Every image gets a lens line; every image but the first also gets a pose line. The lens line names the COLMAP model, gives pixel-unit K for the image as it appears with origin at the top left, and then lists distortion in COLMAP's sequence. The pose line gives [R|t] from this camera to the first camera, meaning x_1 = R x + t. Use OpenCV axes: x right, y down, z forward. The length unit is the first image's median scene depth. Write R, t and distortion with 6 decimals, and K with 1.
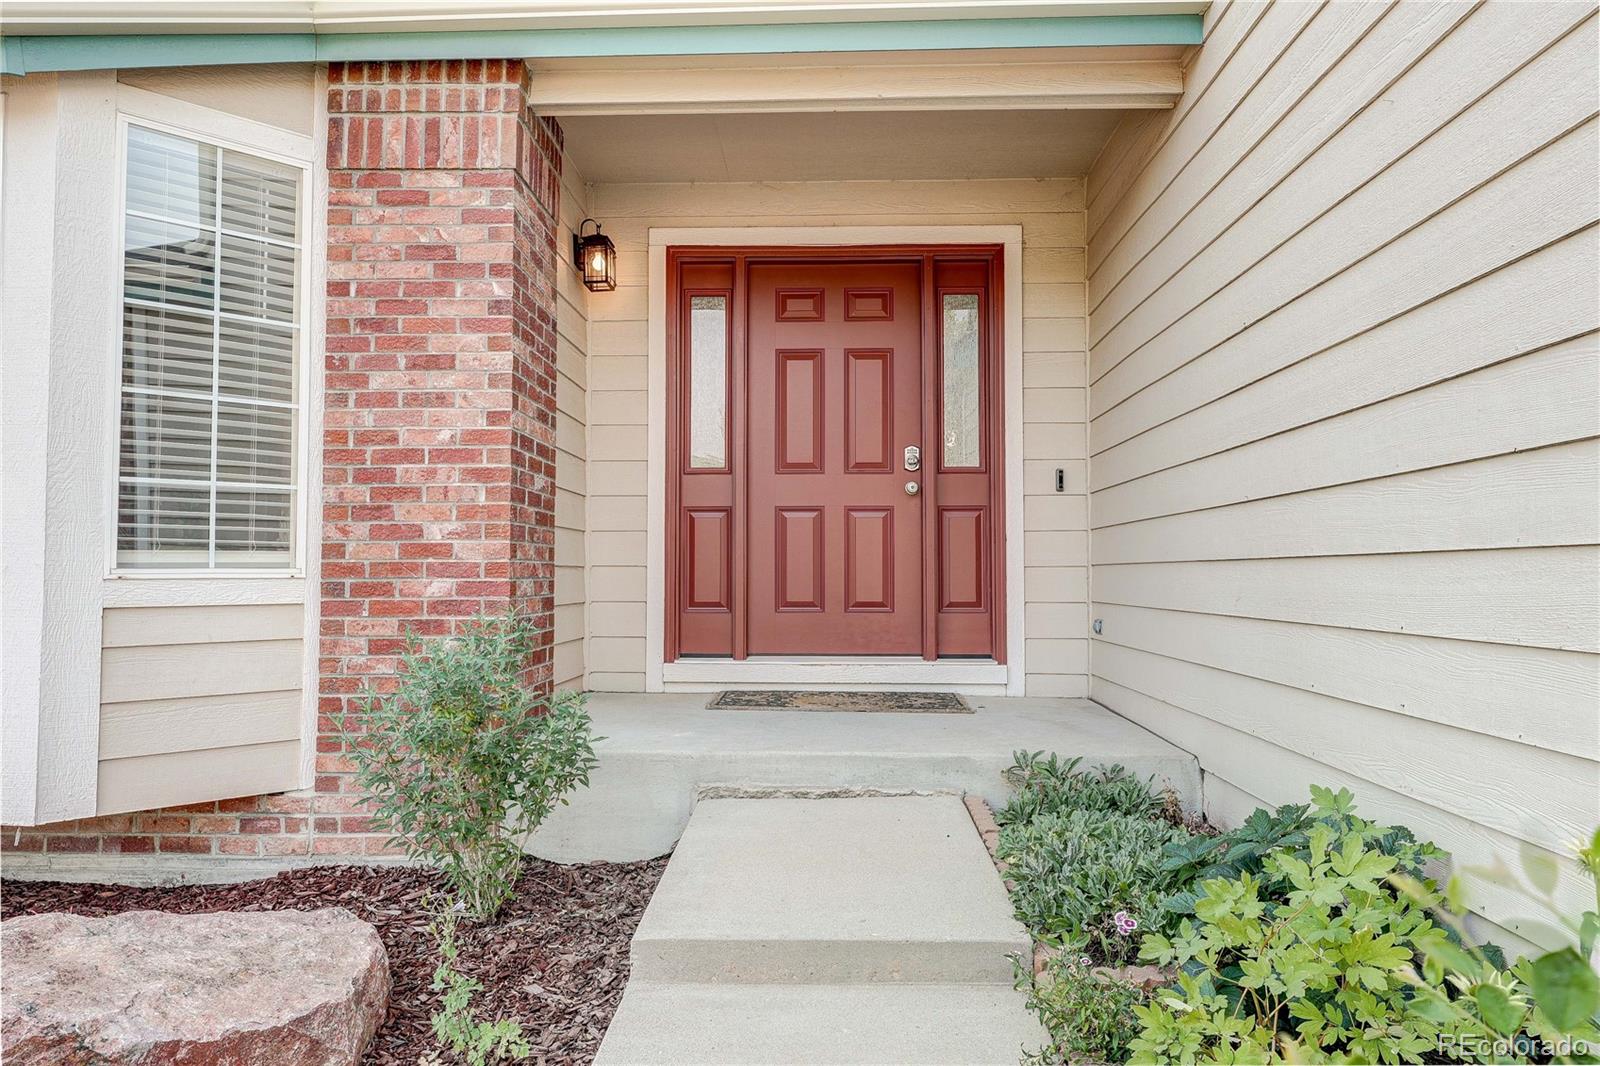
lens RADIAL K [[1006.4, 0, 800.0], [0, 1006.4, 533.0], [0, 0, 1]] dist [-0.000343, -0.000124]
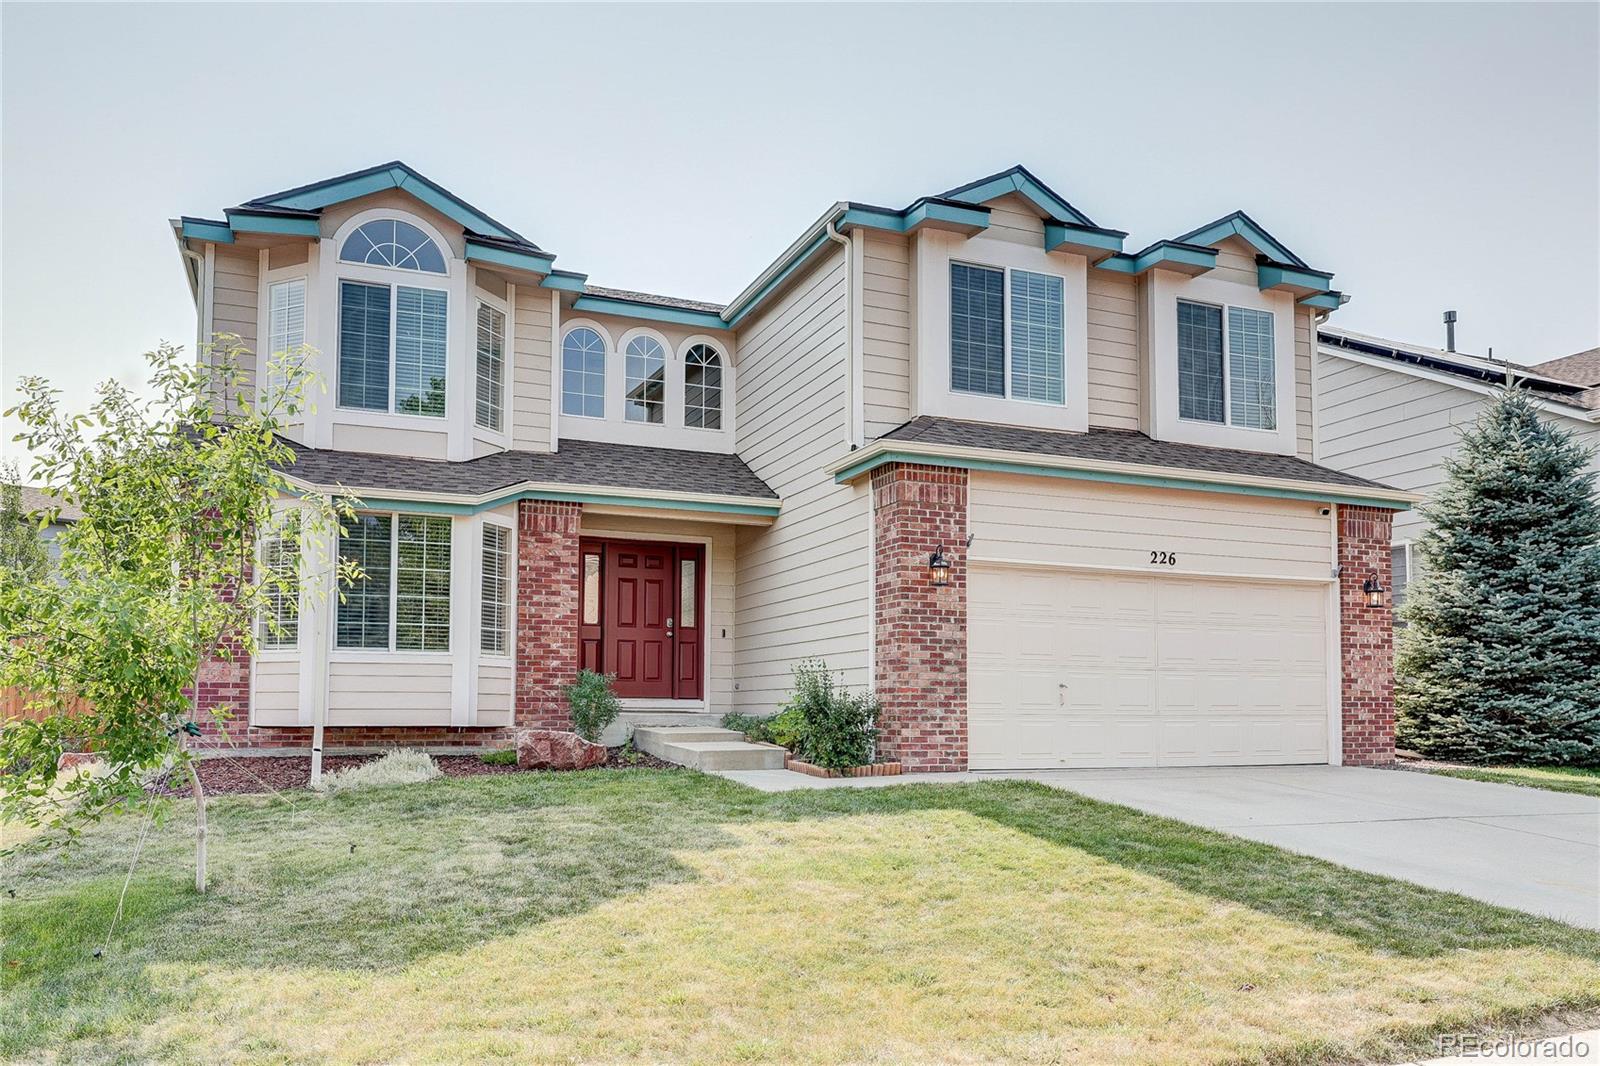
lens RADIAL K [[1177.6, 0, 798.5], [0, 1177.6, 654.6], [0, 0, 1]] dist [0.001694, -0.000925]
pose [[0.913065, 0.027005, 0.406919, -1.166392], [-0.024339, 0.999635, -0.011727, 0.050498], [-0.407087, 0.000804, 0.913389, -2.723699]]
